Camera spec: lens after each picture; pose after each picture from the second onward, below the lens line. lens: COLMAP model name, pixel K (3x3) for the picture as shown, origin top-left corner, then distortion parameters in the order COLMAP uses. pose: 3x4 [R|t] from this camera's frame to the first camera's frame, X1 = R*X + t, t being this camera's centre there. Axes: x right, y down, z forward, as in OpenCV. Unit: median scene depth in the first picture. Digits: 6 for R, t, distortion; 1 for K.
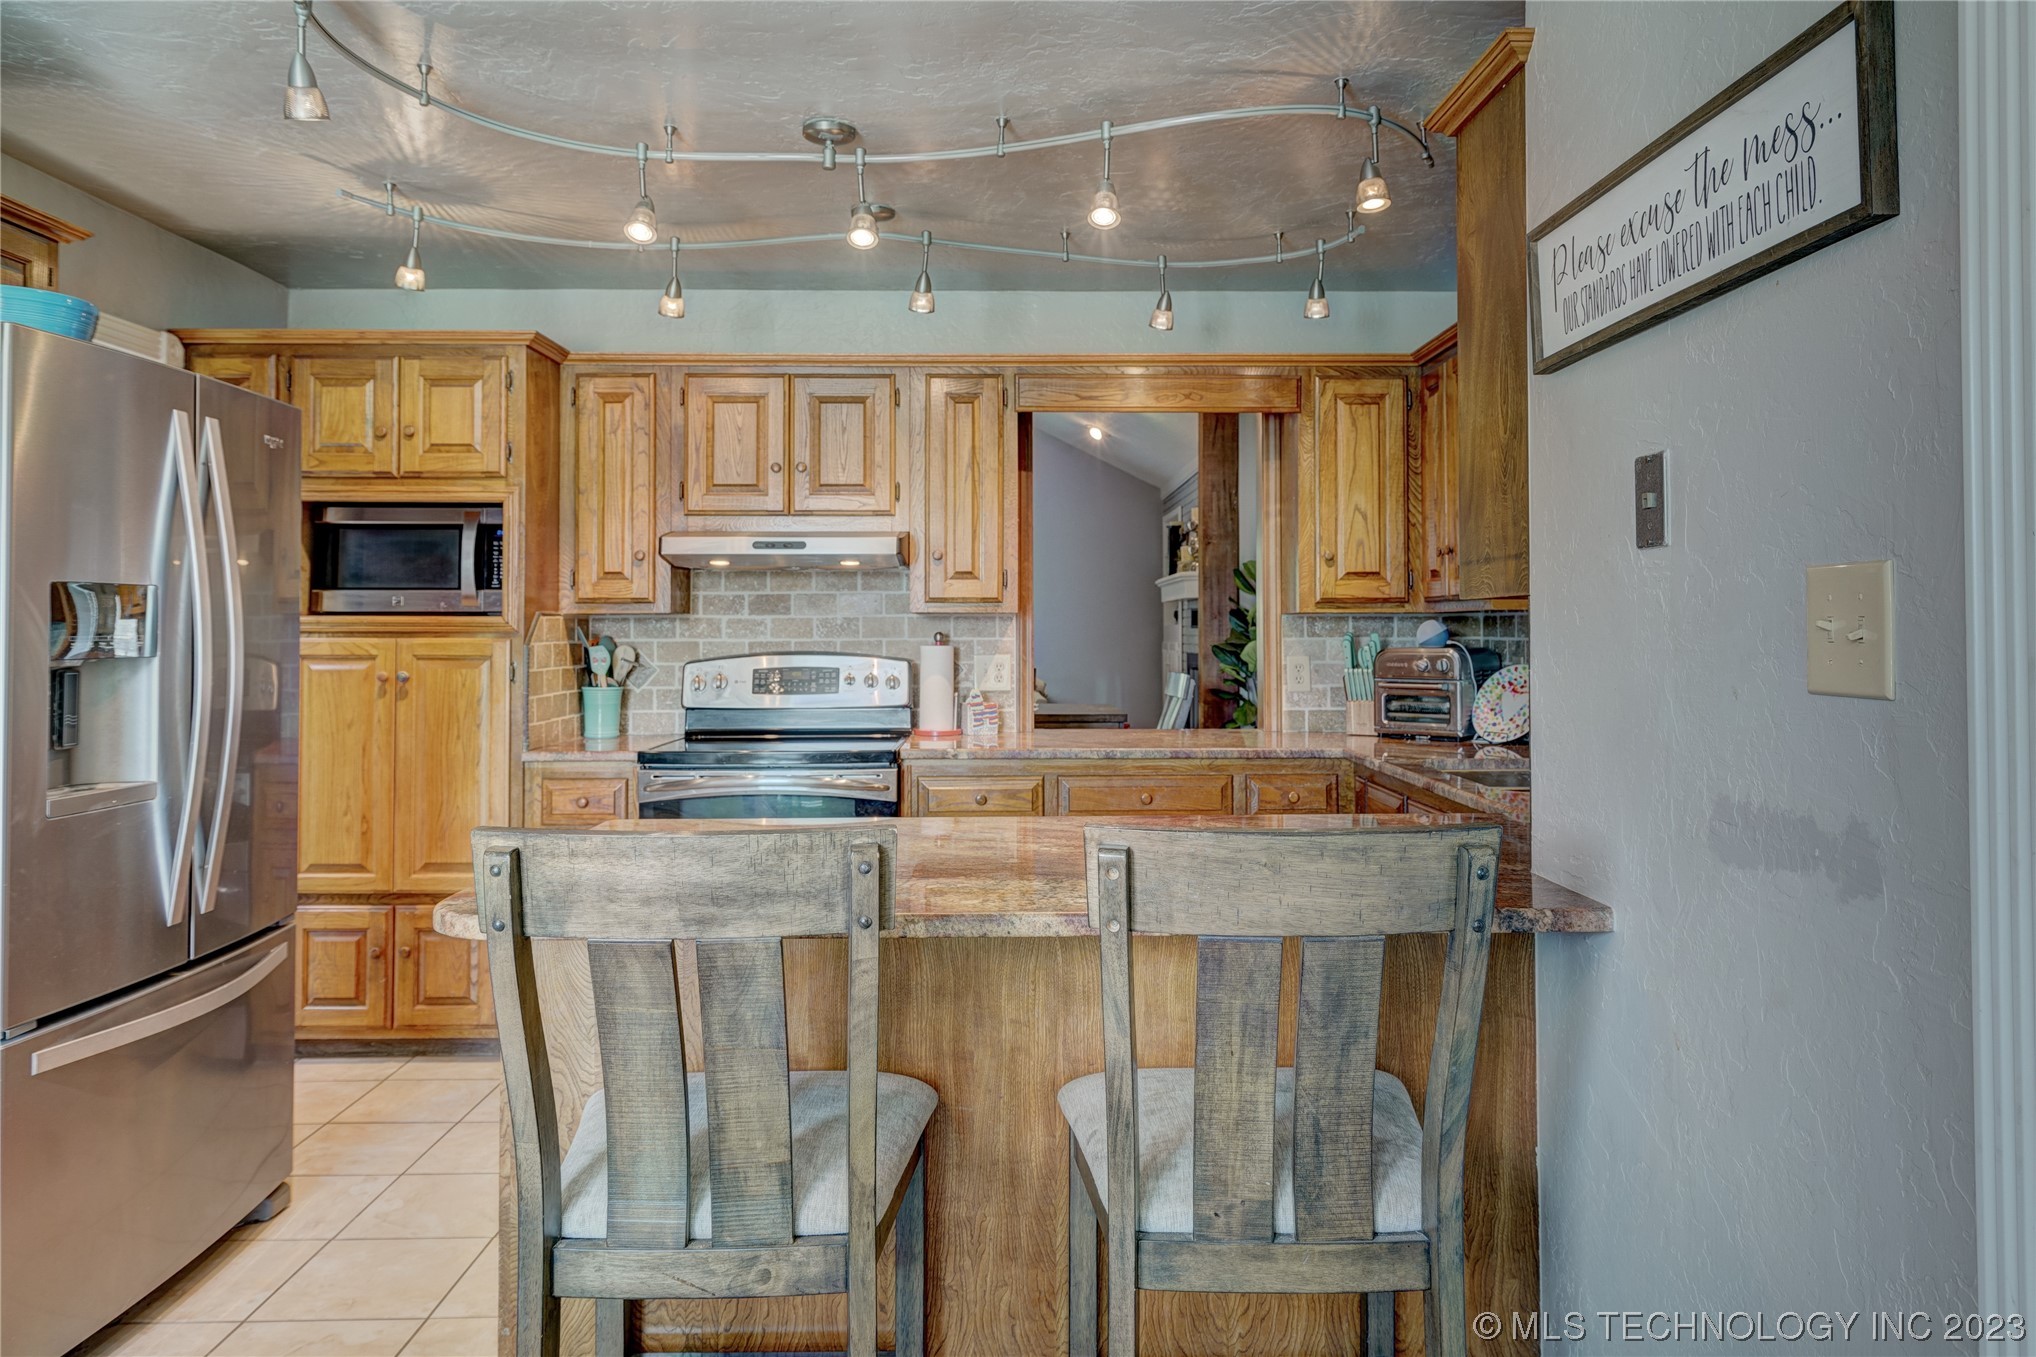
lens RADIAL K [[1361.5, 0, 1021.0], [0, 1361.5, 605.8], [0, 0, 1]] dist [0.004834, 0.001492]
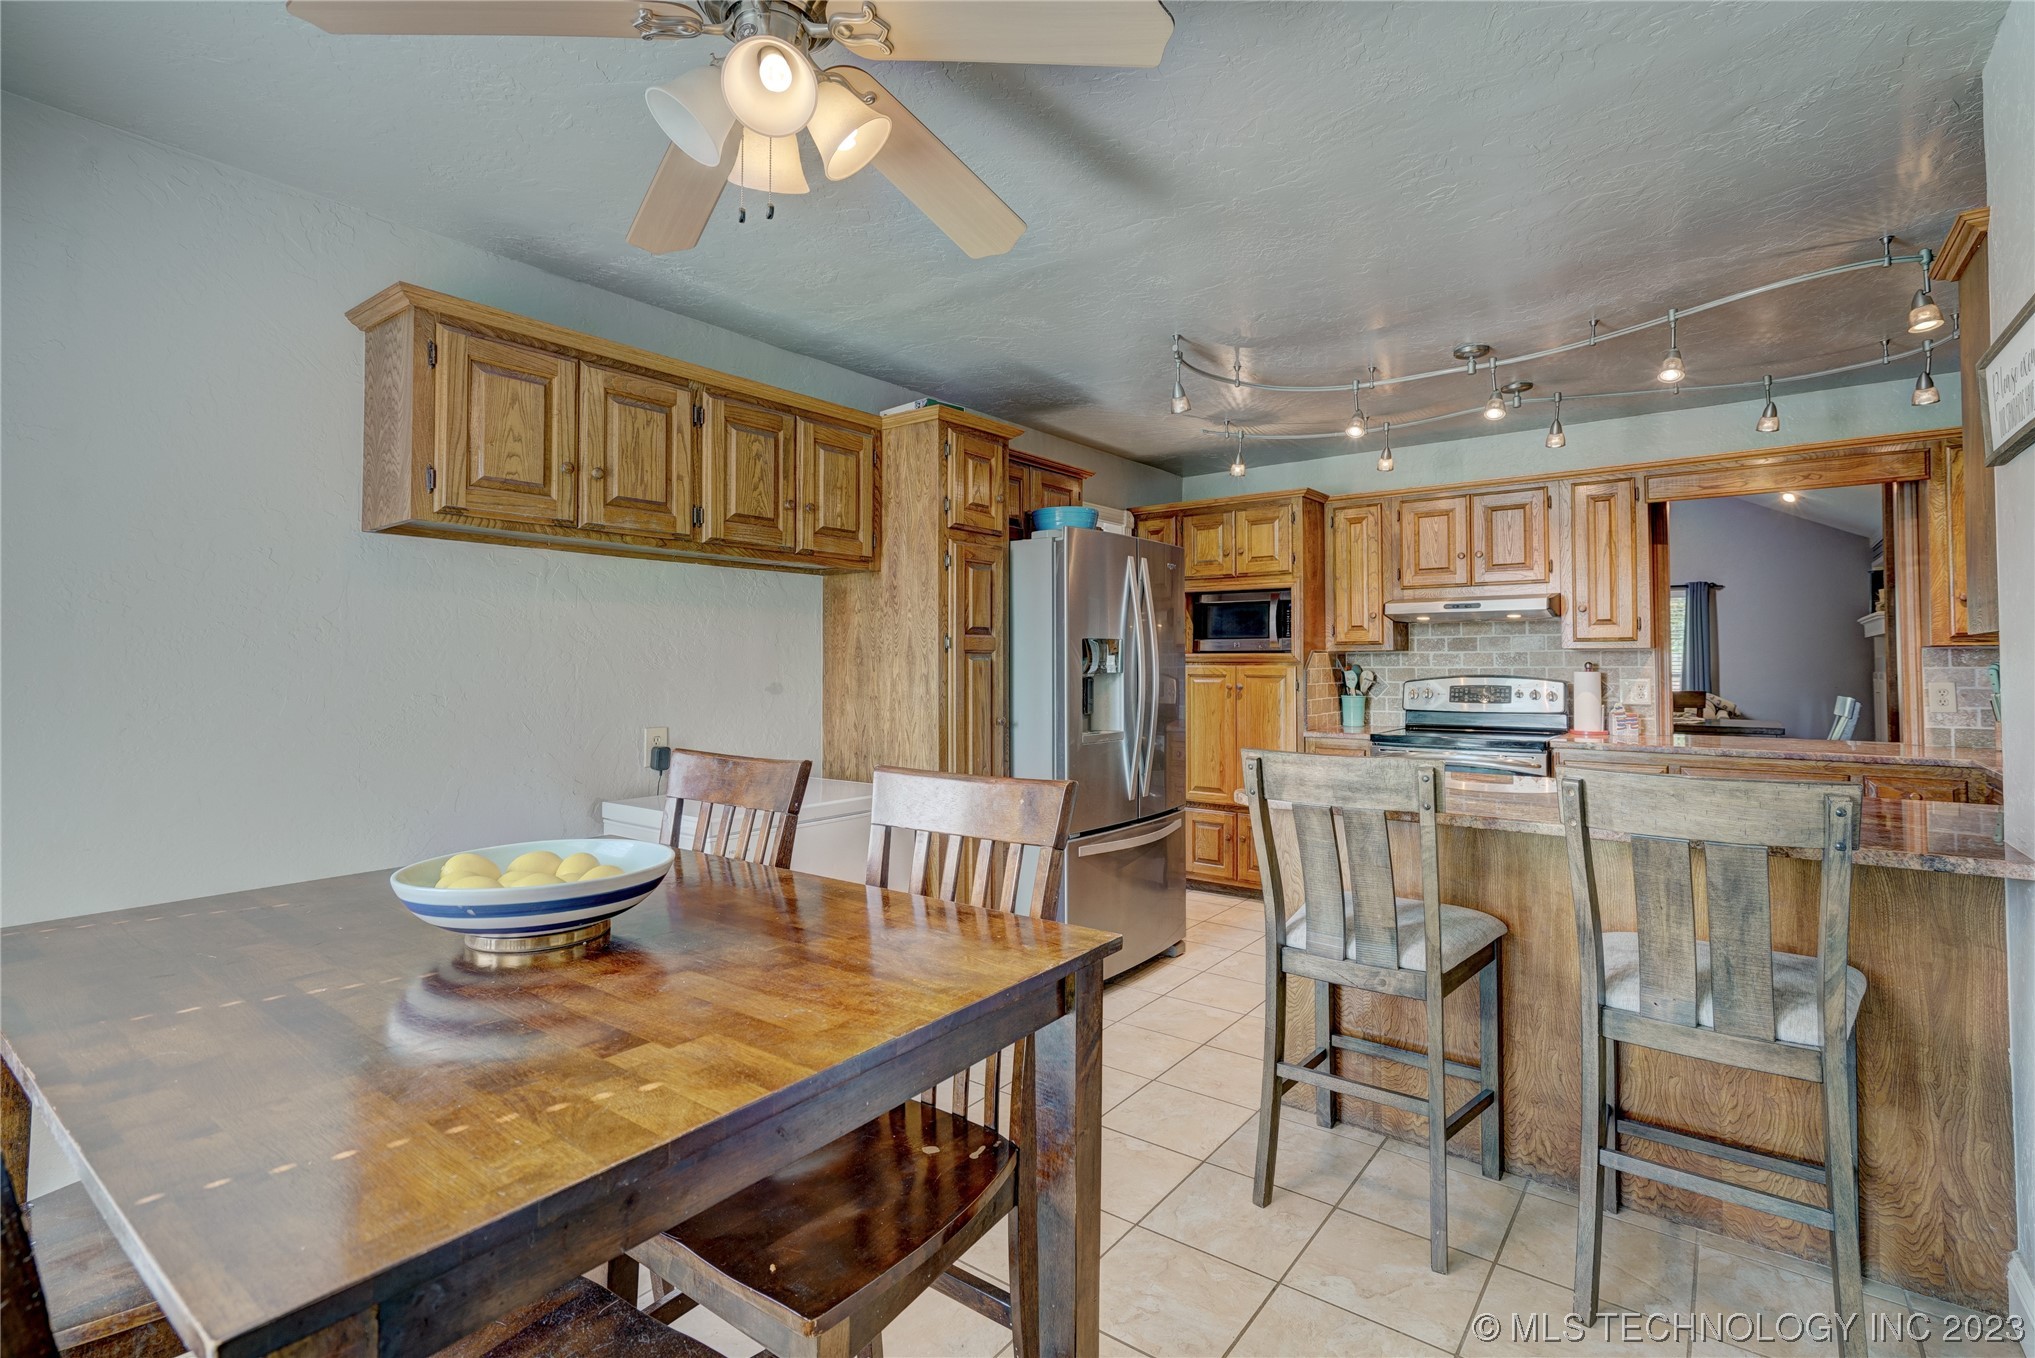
lens RADIAL K [[966.1, 0, 1020.1], [0, 966.1, 635.5], [0, 0, 1]] dist [-0.001593, 0.002313]
pose [[0.780299, -0.017874, -0.625151, 0.123216], [0.010944, 0.999829, -0.014927, 0.000037], [0.625311, 0.004806, 0.780361, -0.184593]]
